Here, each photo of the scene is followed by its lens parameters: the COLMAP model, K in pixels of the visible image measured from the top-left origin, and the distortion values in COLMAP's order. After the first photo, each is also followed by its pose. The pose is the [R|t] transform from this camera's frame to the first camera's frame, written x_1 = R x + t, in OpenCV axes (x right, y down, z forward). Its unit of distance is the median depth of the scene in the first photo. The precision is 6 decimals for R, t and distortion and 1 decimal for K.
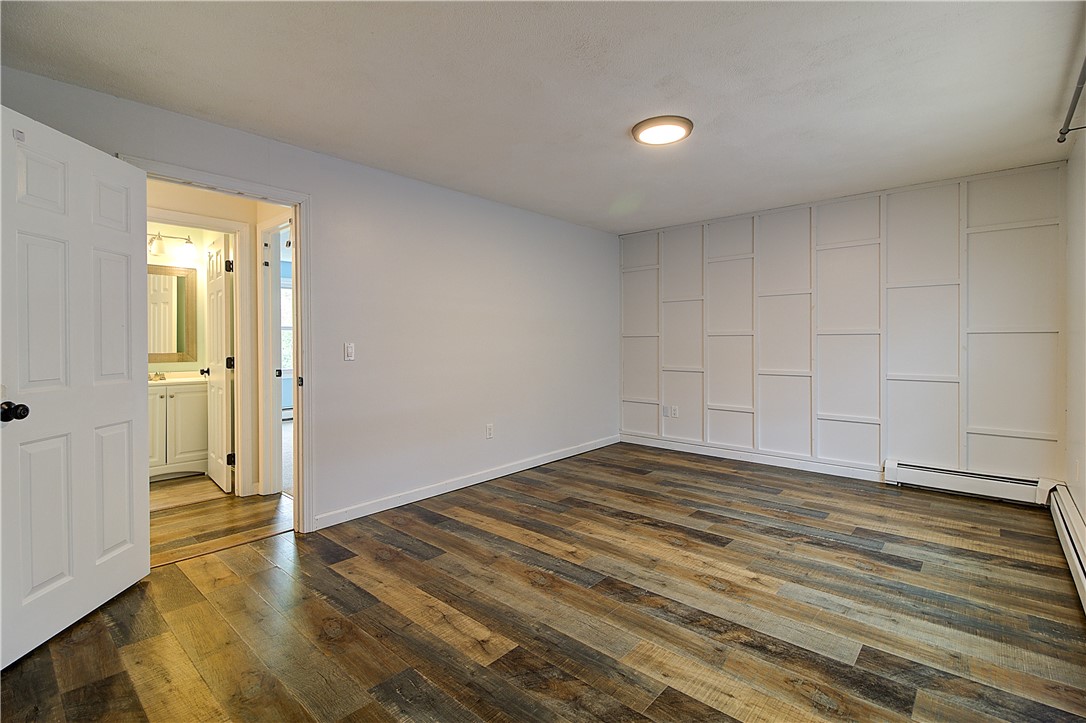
lens RADIAL K [[495.0, 0, 546.1], [0, 495.0, 340.0], [0, 0, 1]] dist [0.001012, -0.001326]
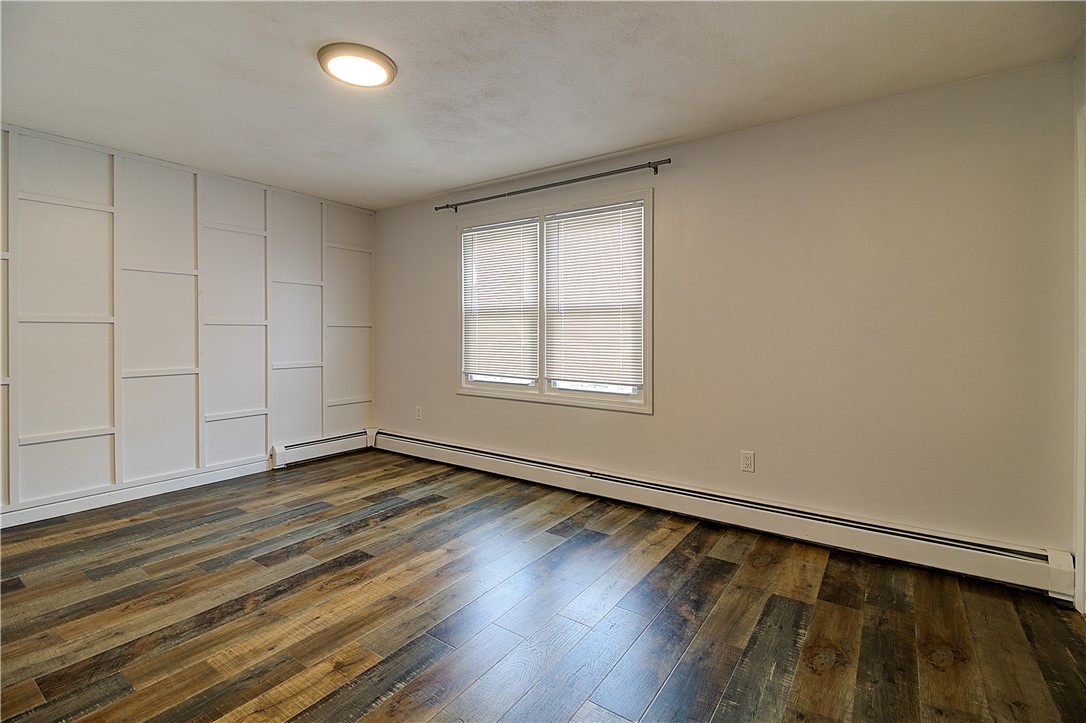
lens RADIAL K [[495.0, 0, 546.1], [0, 495.0, 340.0], [0, 0, 1]] dist [0.001012, -0.001326]
pose [[-0.118941, -0.012071, 0.992828, -0.536503], [-0.007261, 0.999910, 0.011287, 0.002232], [-0.992875, -0.005866, -0.119018, 0.723262]]
